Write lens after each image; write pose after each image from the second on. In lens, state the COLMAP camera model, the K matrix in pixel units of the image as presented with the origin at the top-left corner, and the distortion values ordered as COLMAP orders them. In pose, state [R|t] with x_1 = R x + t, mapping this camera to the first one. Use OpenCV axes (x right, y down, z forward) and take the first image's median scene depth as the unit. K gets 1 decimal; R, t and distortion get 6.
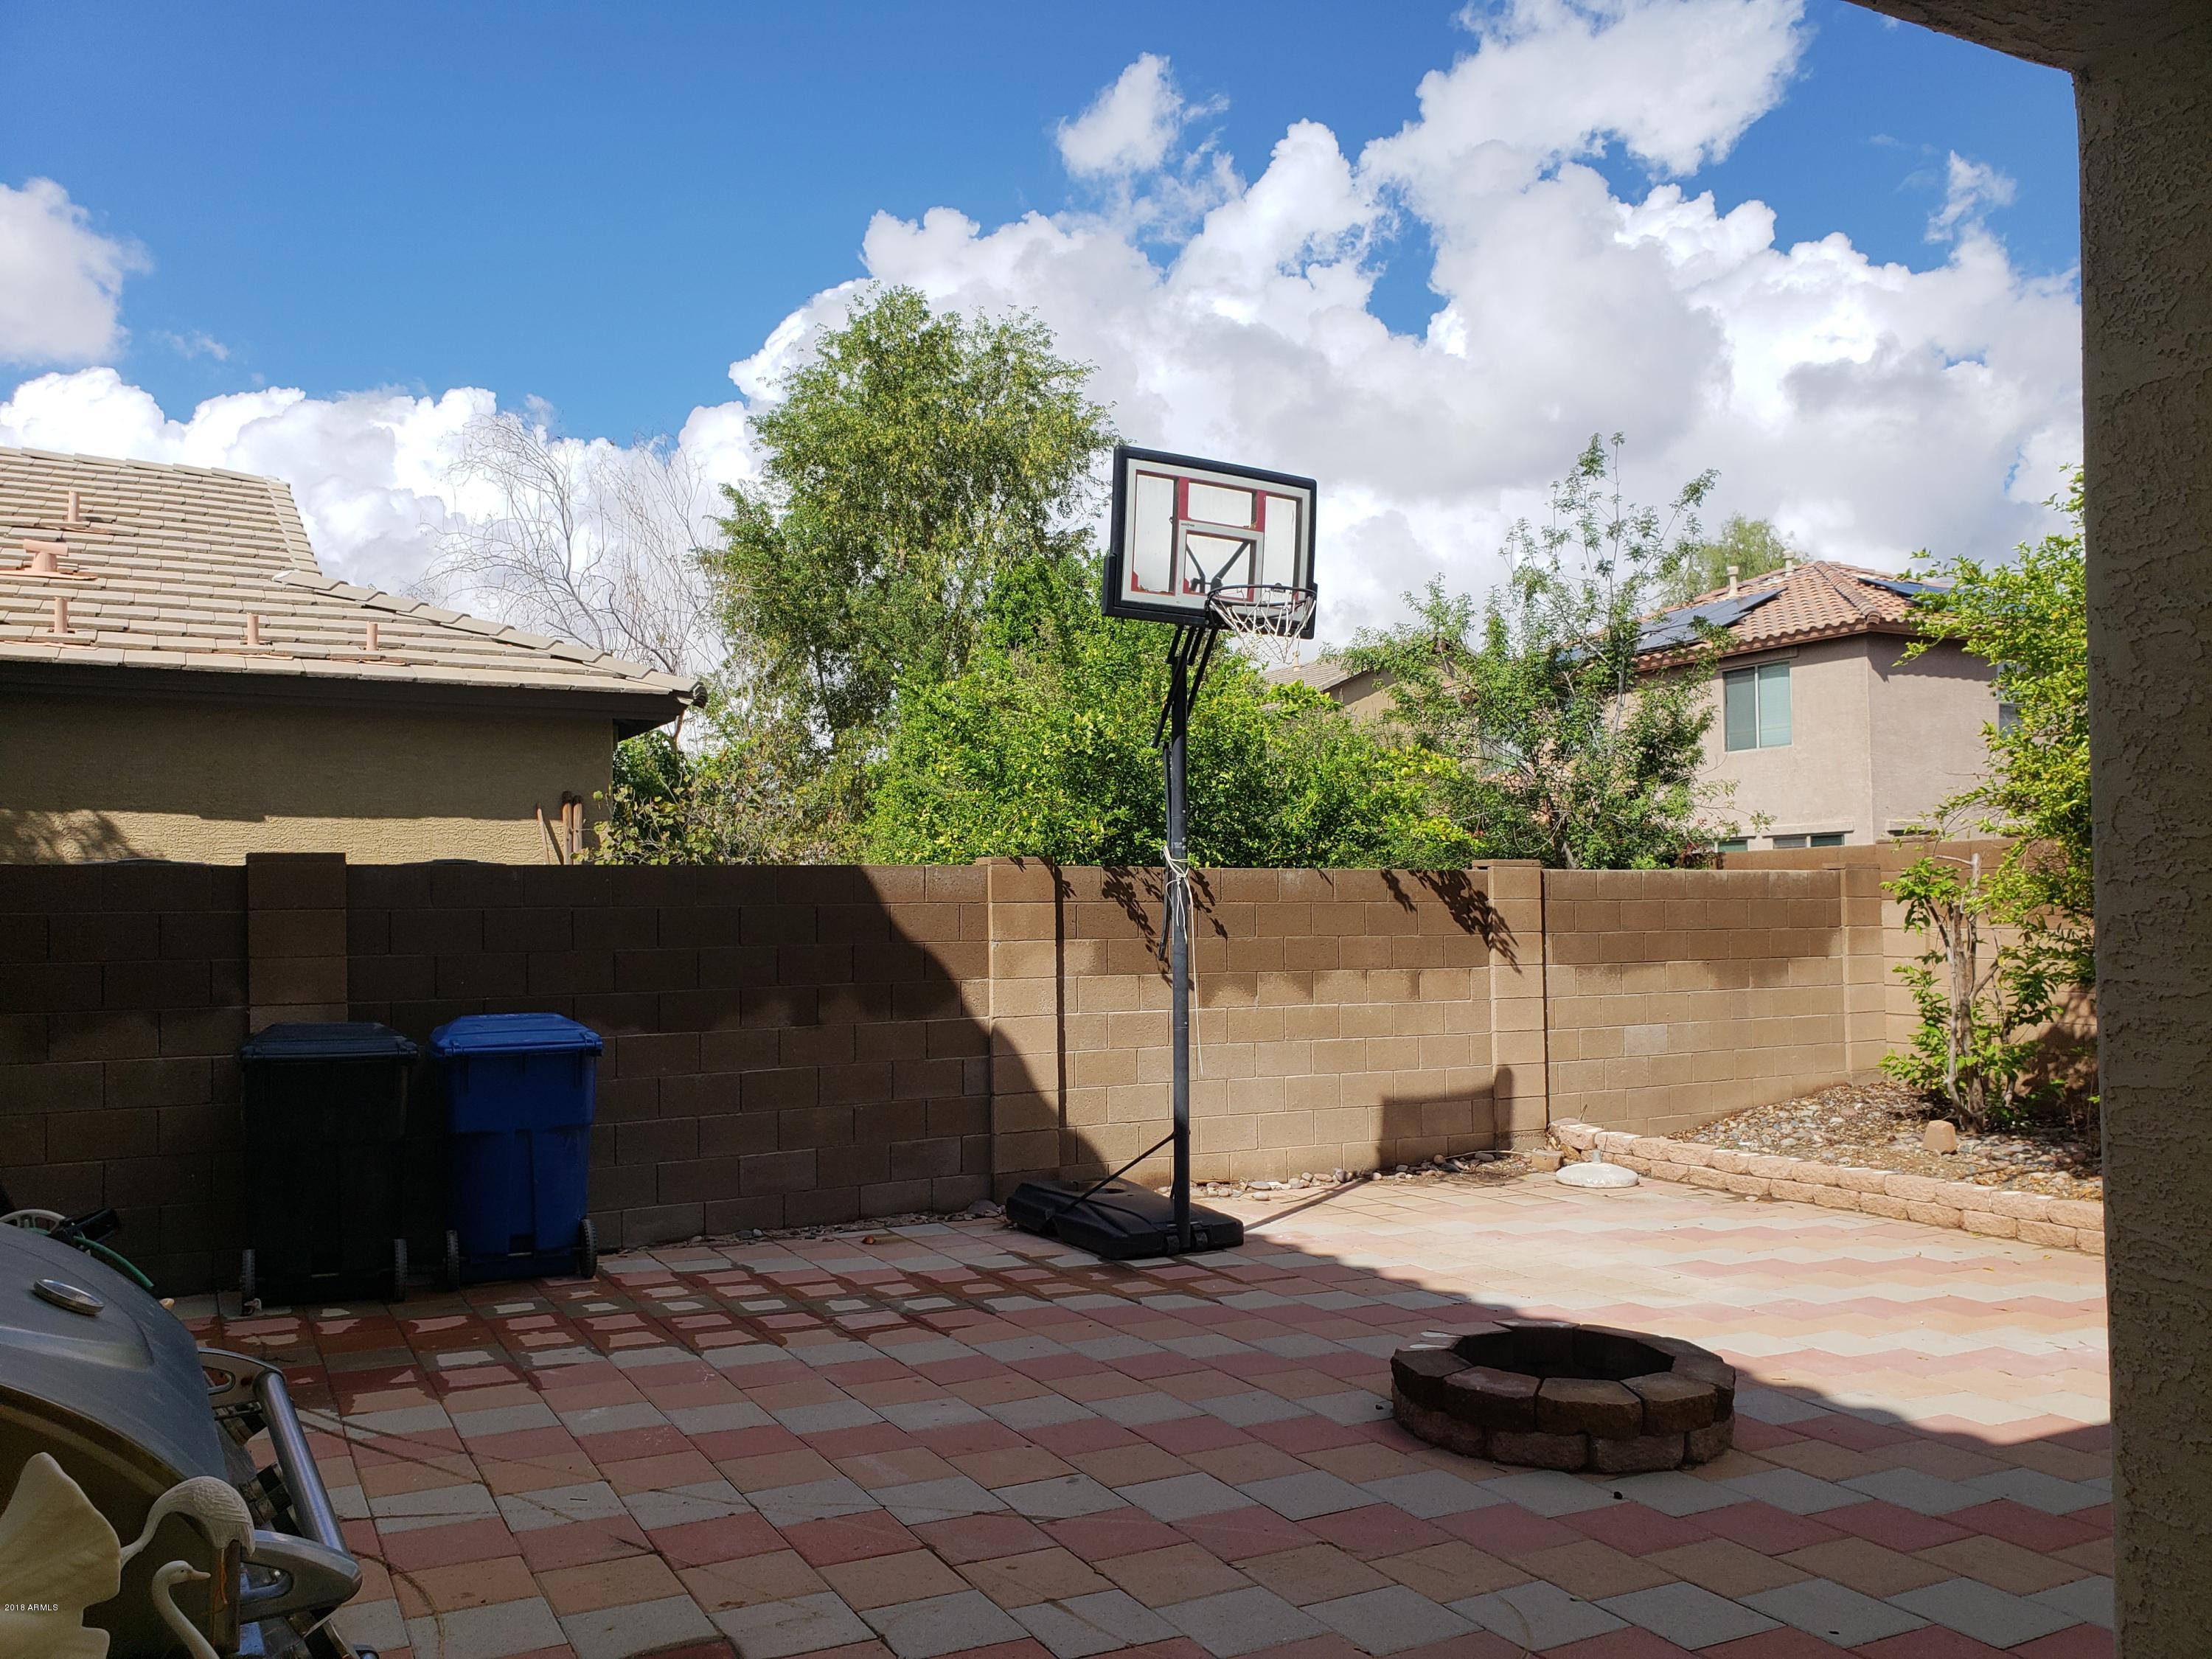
lens RADIAL K [[1735.1, 0, 1093.2], [0, 1735.1, 843.6], [0, 0, 1]] dist [0.003569, 0.009276]
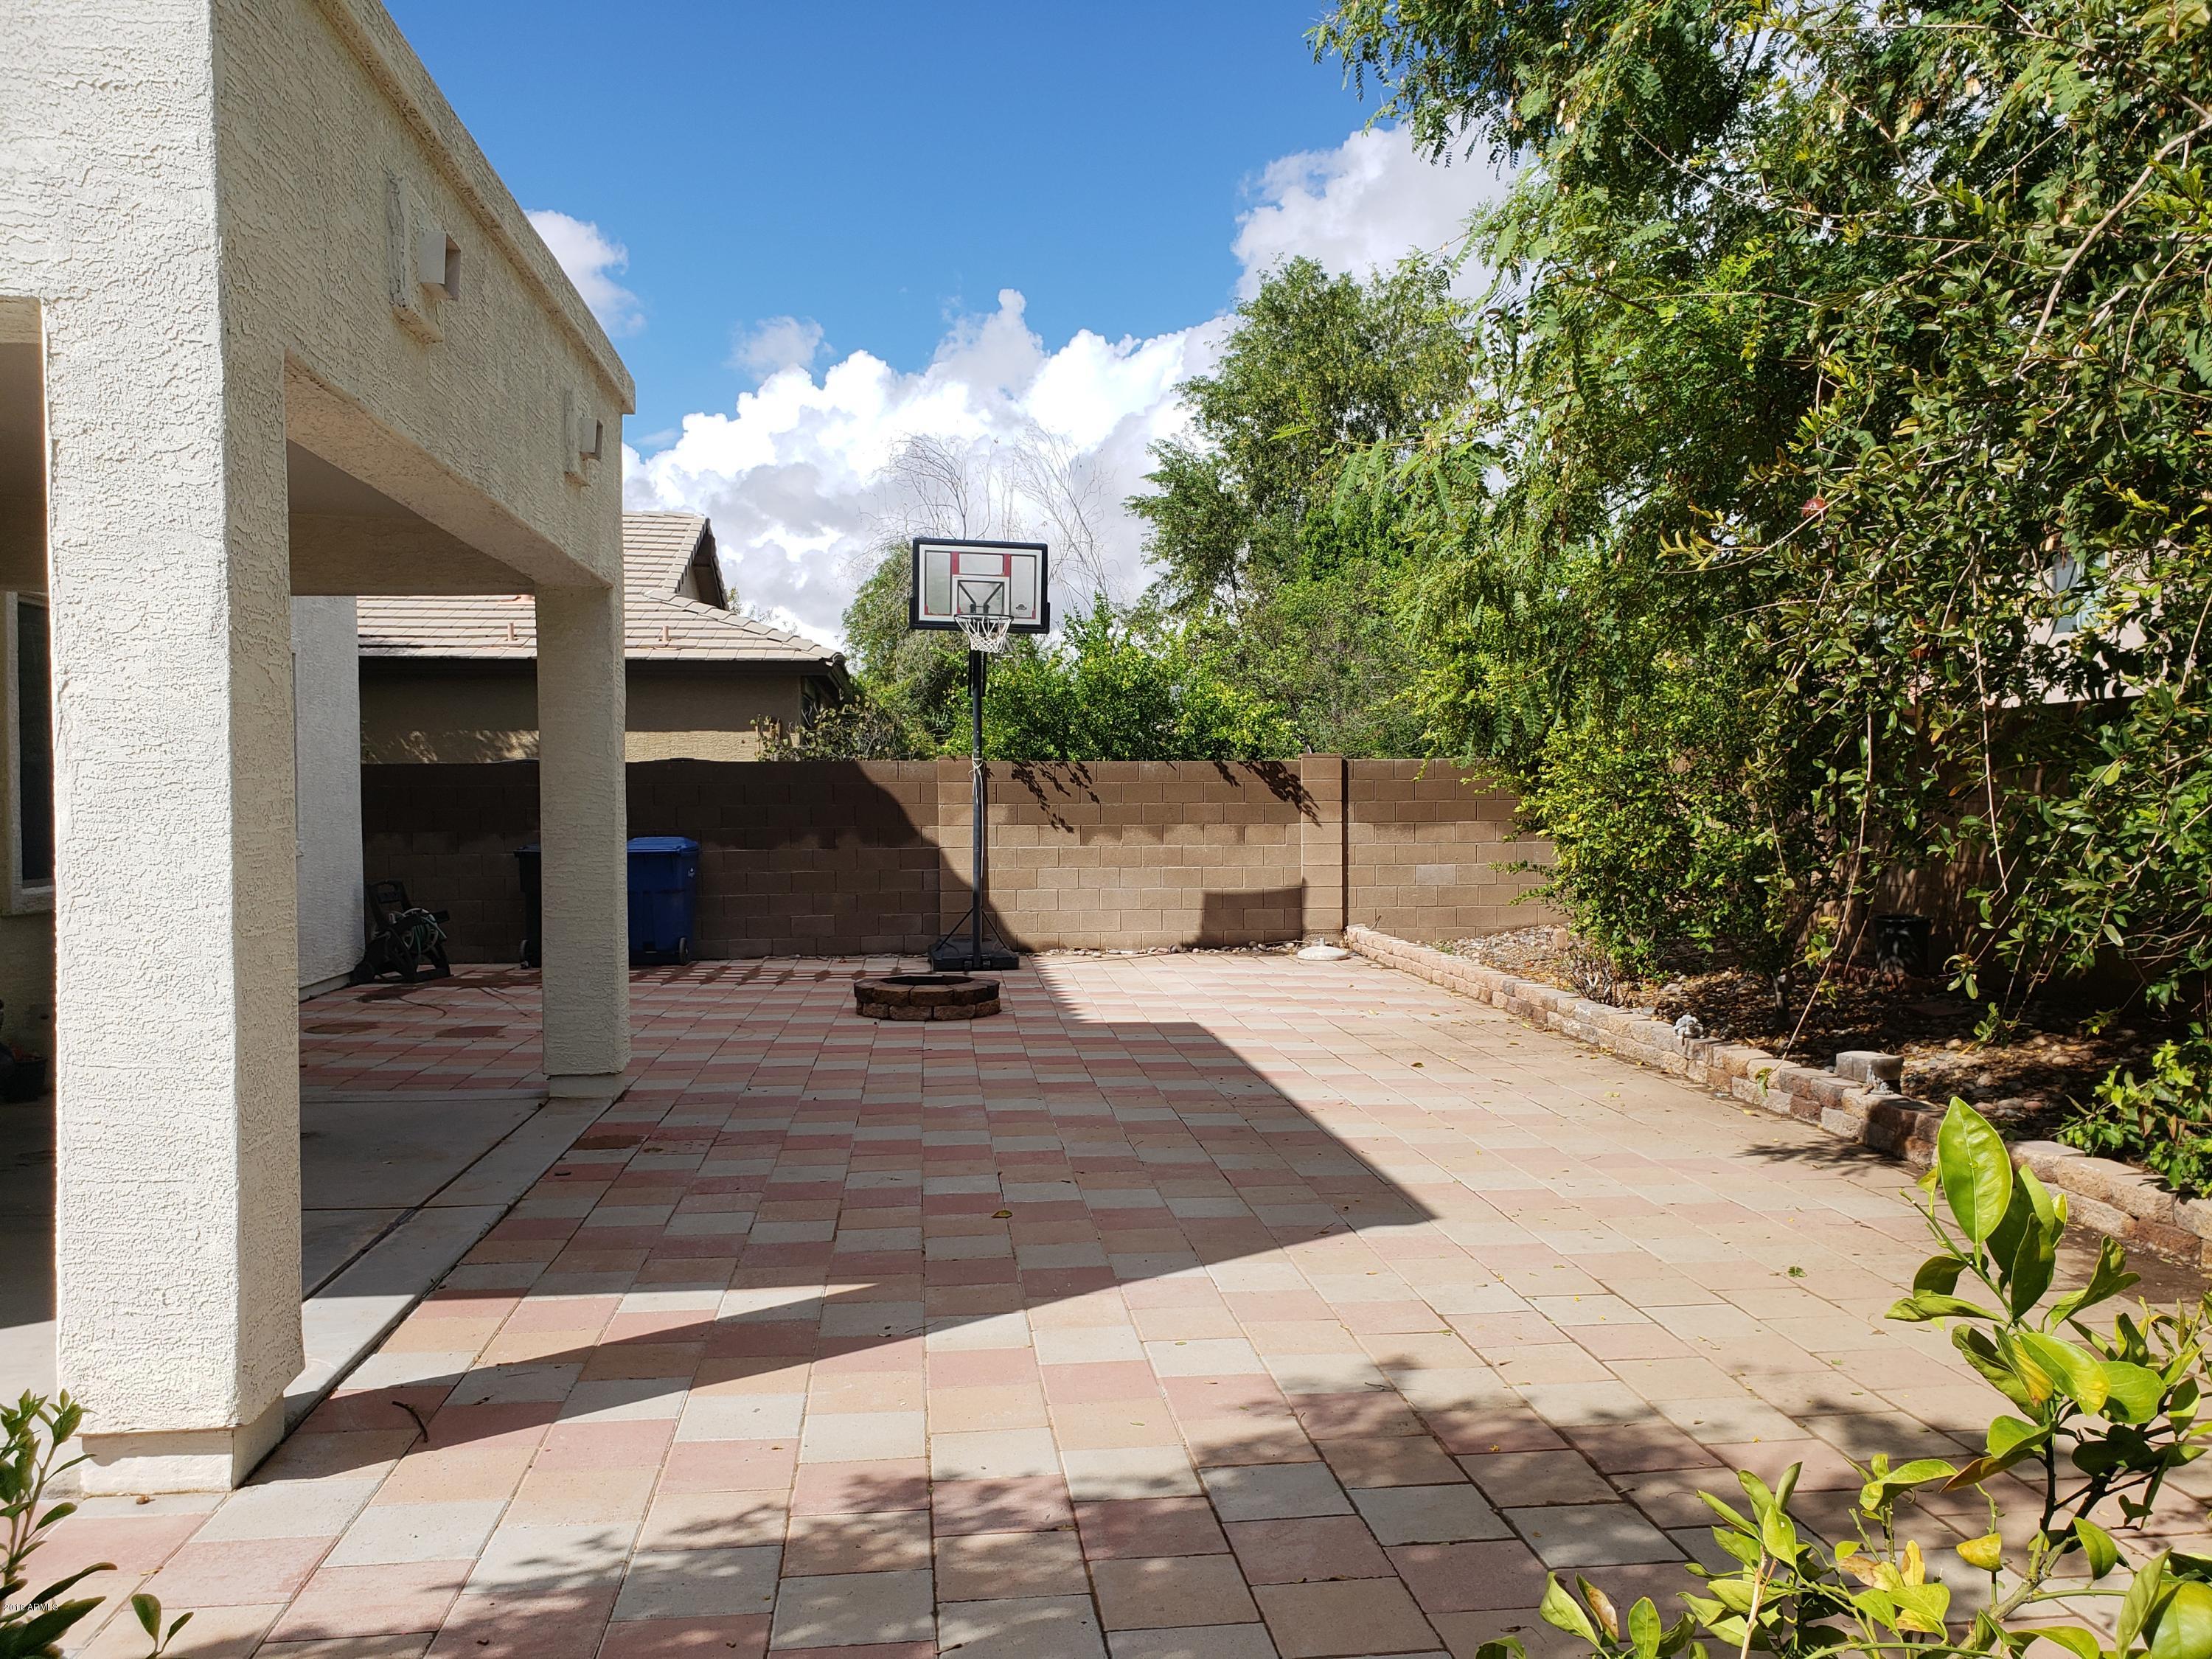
lens RADIAL K [[1735.1, 0, 1139.3], [0, 1735.1, 832.5], [0, 0, 1]] dist [0.003569, 0.009276]
pose [[0.932460, 0.011186, -0.361100, 0.663482], [0.012261, 0.997965, 0.062576, -0.019101], [0.361066, -0.062777, 0.930425, -0.485171]]
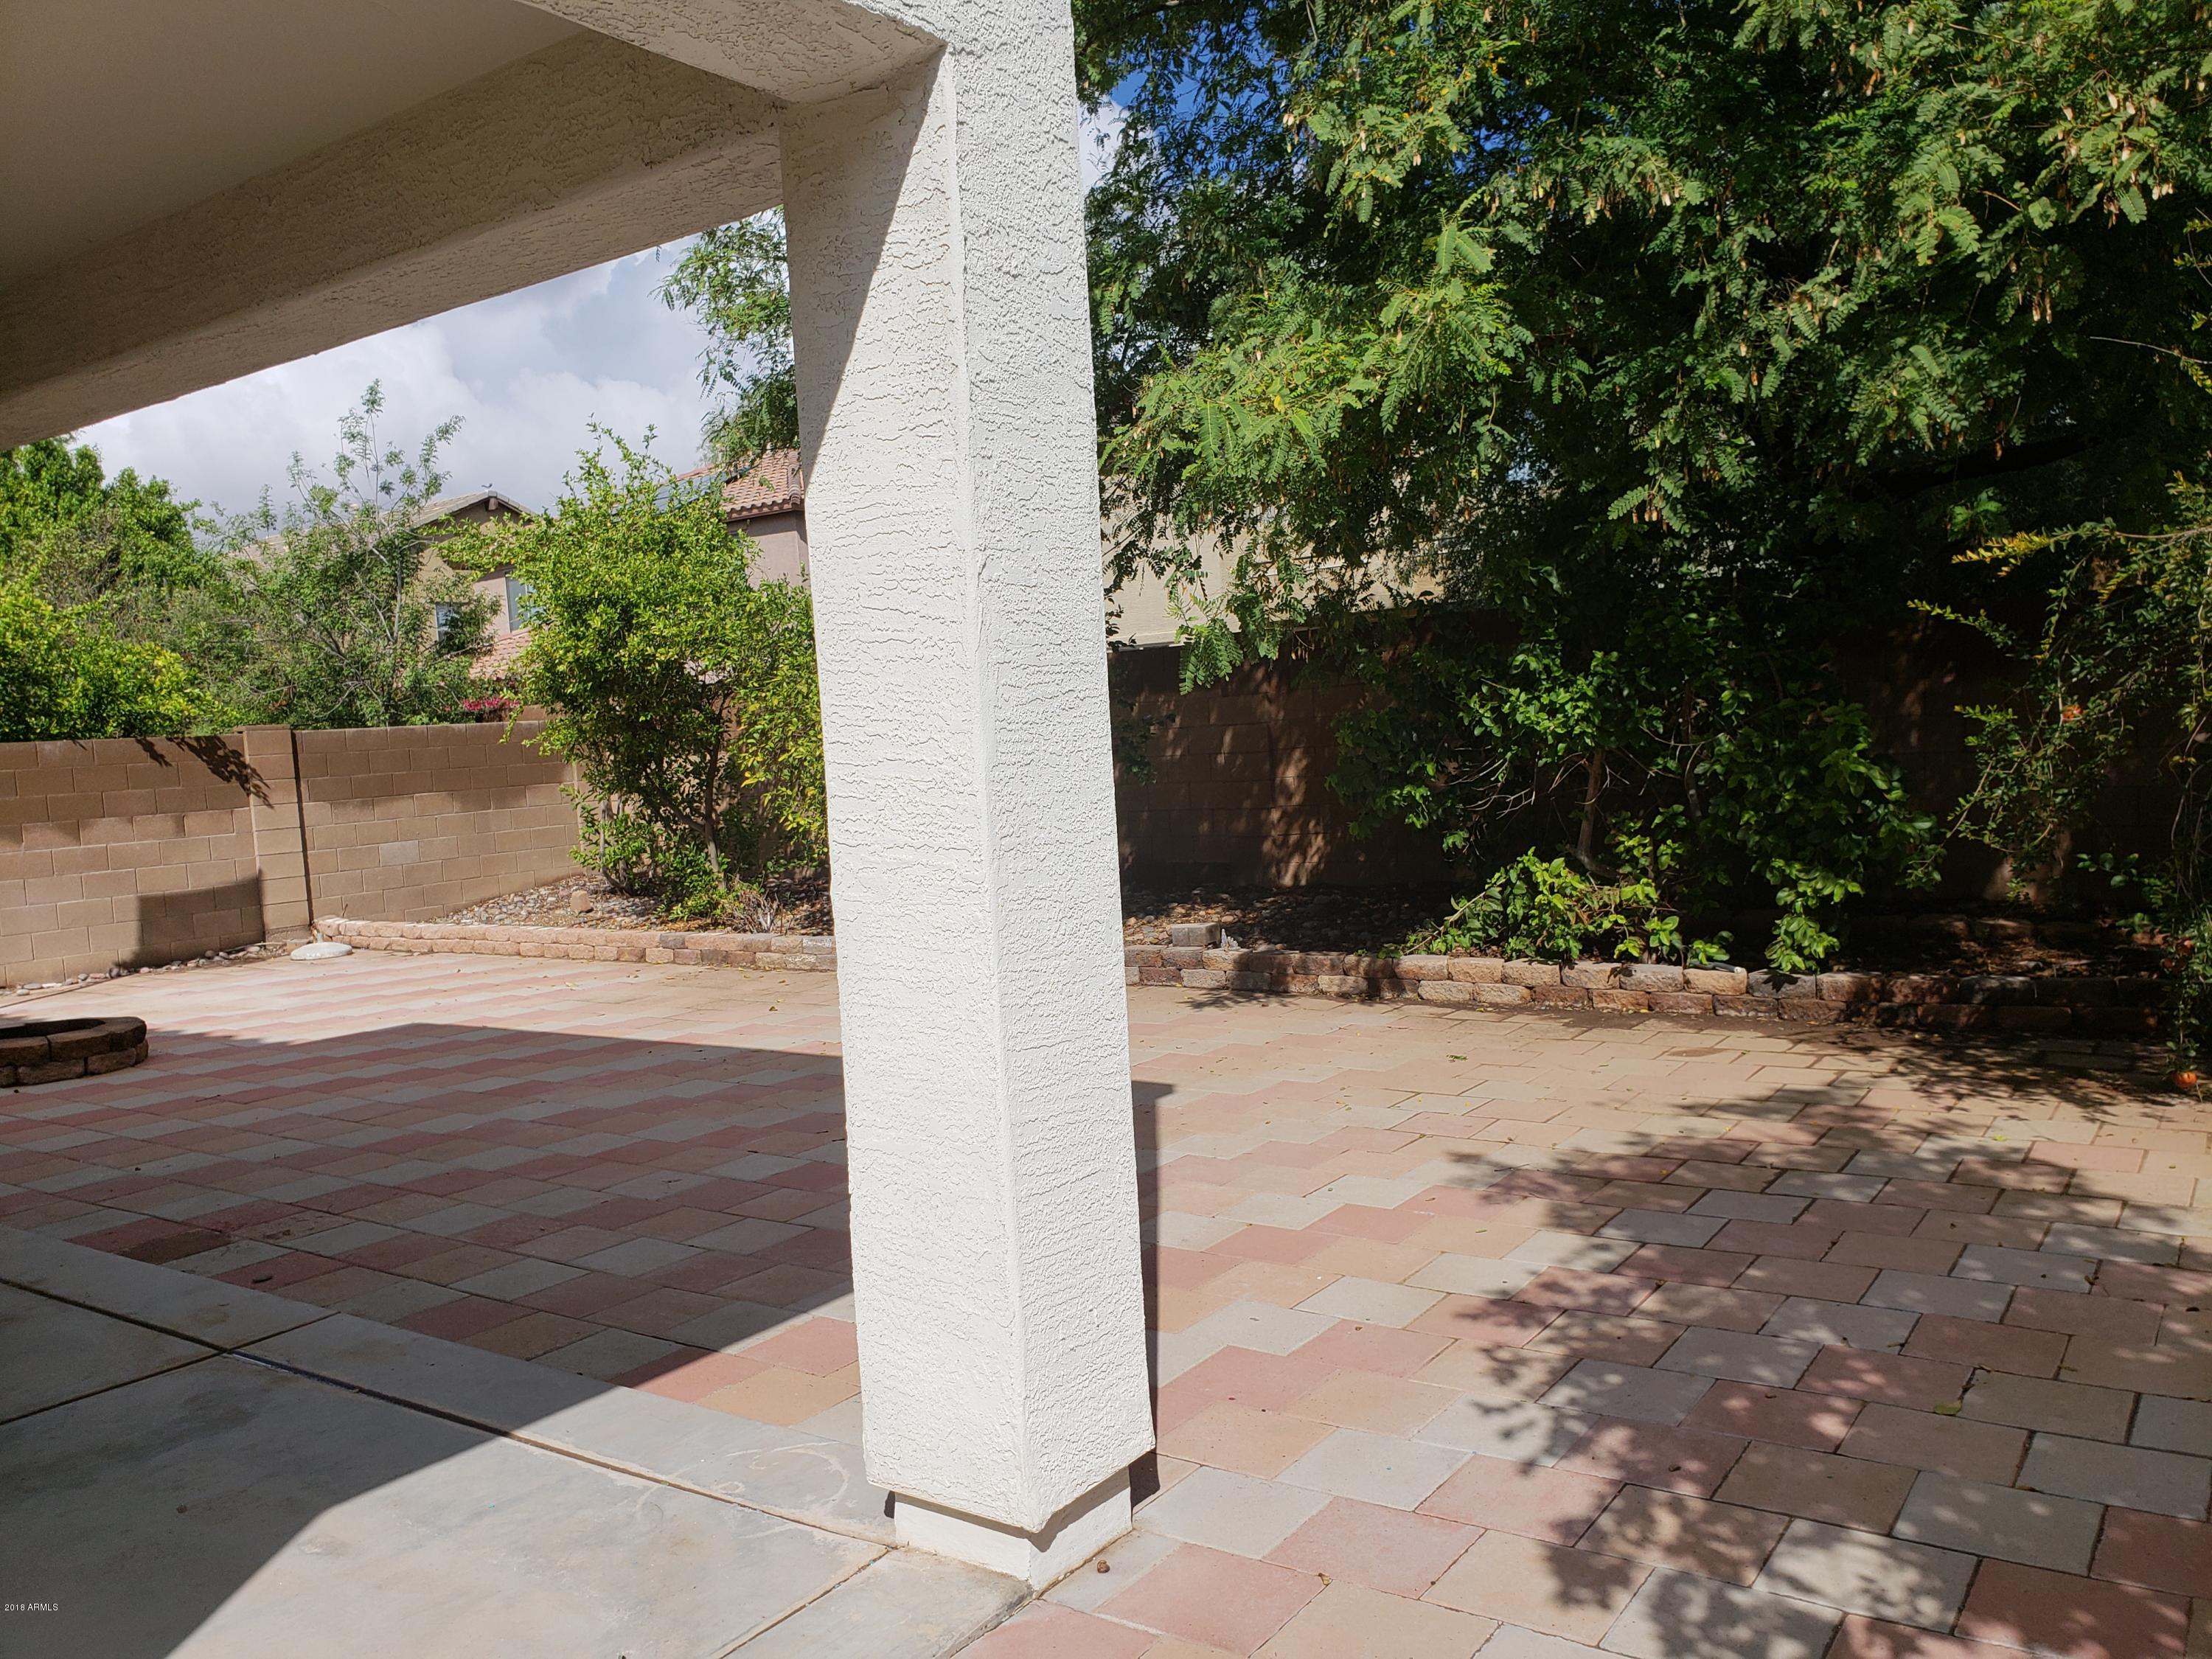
lens RADIAL K [[1735.1, 0, 1097.6], [0, 1735.1, 834.0], [0, 0, 1]] dist [0.003569, 0.009276]
pose [[0.896332, -0.075962, 0.436828, 0.234049], [0.037314, 0.994643, 0.096398, -0.012725], [-0.441811, -0.070104, 0.894365, -0.485924]]
